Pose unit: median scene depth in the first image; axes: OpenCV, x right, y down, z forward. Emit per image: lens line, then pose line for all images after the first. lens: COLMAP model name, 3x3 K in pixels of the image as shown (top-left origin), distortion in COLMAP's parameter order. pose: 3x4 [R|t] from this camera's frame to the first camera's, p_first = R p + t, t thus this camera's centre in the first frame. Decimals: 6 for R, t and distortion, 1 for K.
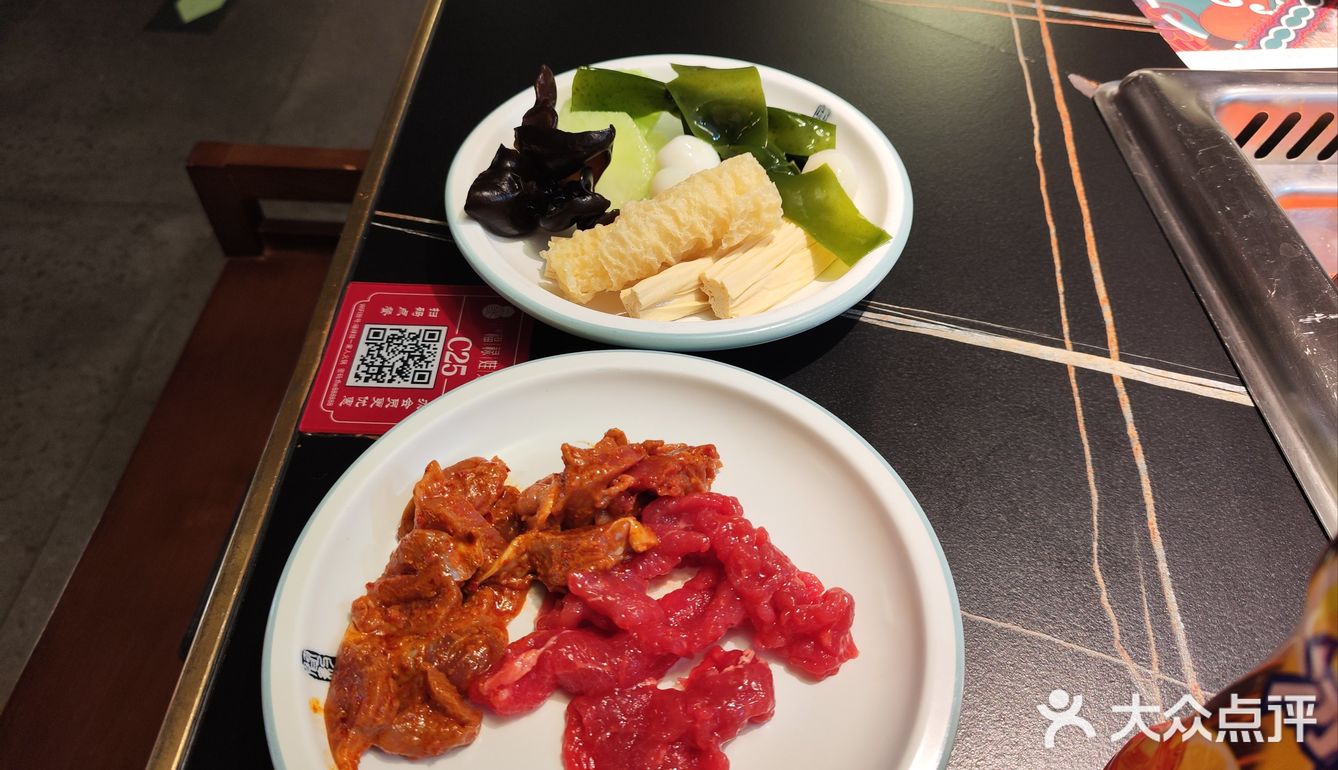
lens RADIAL K [[894.7, 0, 669.0], [0, 894.7, 385.0], [0, 0, 1]] dist [0.001992, 0.001314]
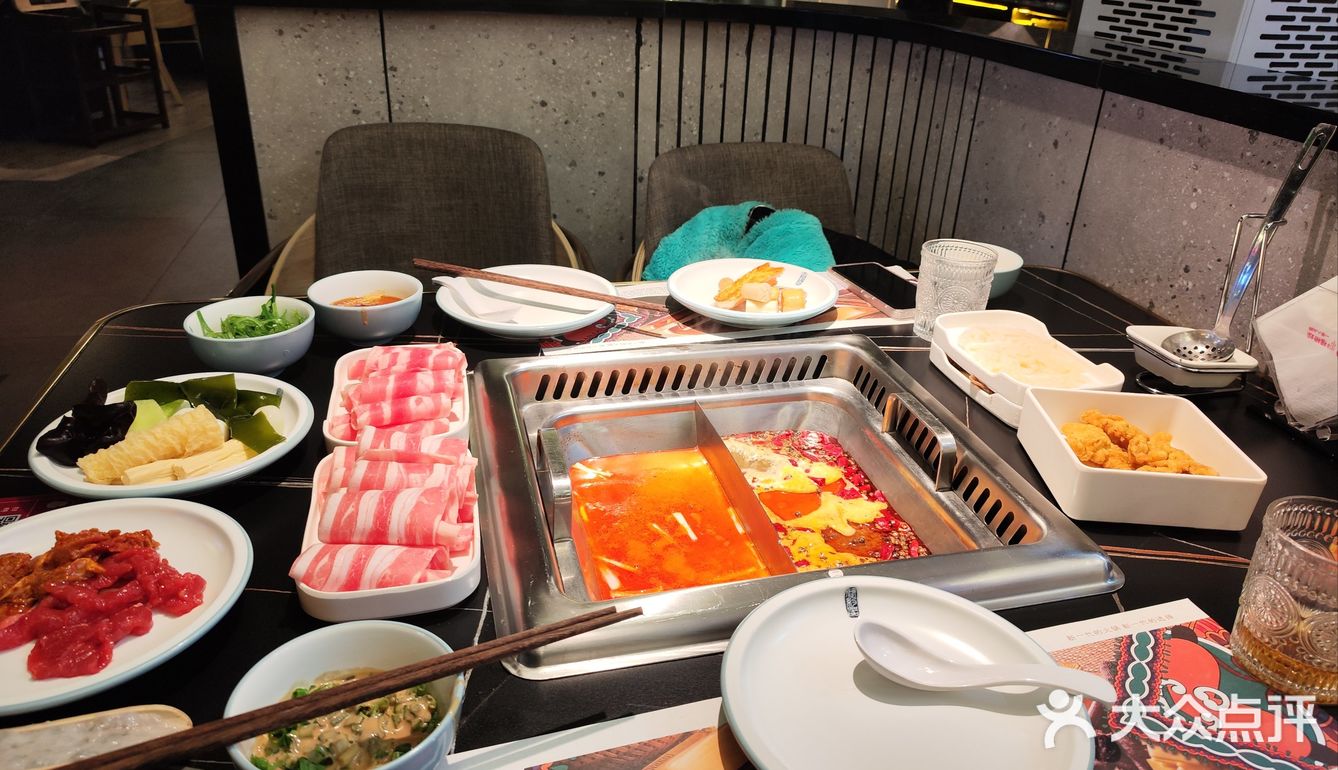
lens RADIAL K [[894.7, 0, 669.0], [0, 894.7, 385.0], [0, 0, 1]] dist [0.001992, 0.001314]
pose [[0.966976, -0.084808, 0.240345, 0.627268], [0.173104, 0.910677, -0.375104, 0.631876], [-0.187065, 0.404321, 0.895283, -0.990587]]
